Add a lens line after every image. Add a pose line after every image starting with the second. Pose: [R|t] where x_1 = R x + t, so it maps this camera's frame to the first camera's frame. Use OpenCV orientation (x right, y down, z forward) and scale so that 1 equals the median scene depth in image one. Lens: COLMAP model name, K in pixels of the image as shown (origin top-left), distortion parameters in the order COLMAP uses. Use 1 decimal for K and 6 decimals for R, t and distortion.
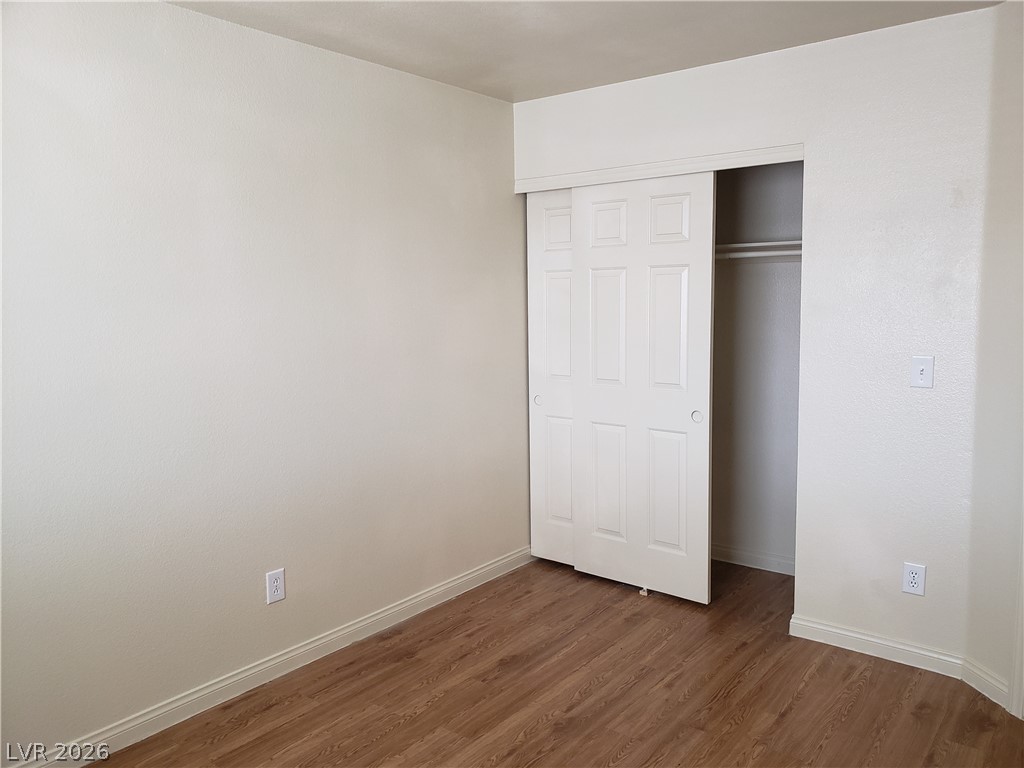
lens RADIAL K [[797.9, 0, 512.0], [0, 797.9, 383.7], [0, 0, 1]] dist [0.017139, -0.013650]
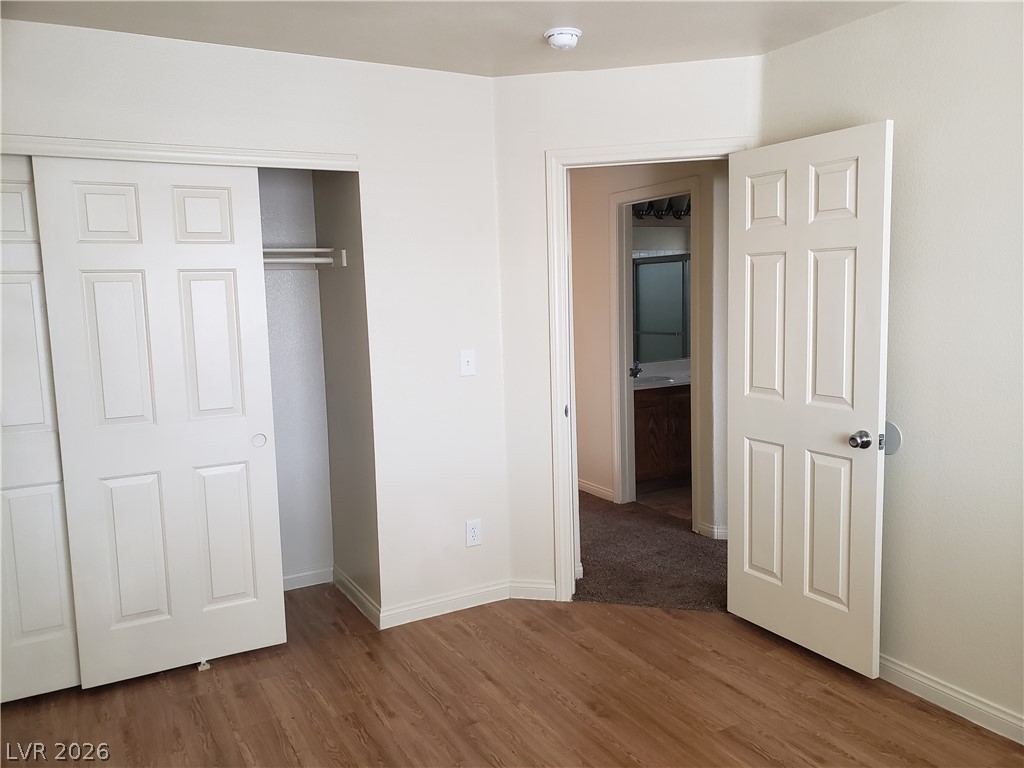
lens RADIAL K [[797.9, 0, 514.9], [0, 797.9, 378.5], [0, 0, 1]] dist [0.017139, -0.013650]
pose [[0.378997, -0.094822, 0.920527, -0.499712], [0.132410, 0.990058, 0.047469, -0.032218], [-0.915876, 0.103896, 0.387784, 0.405318]]
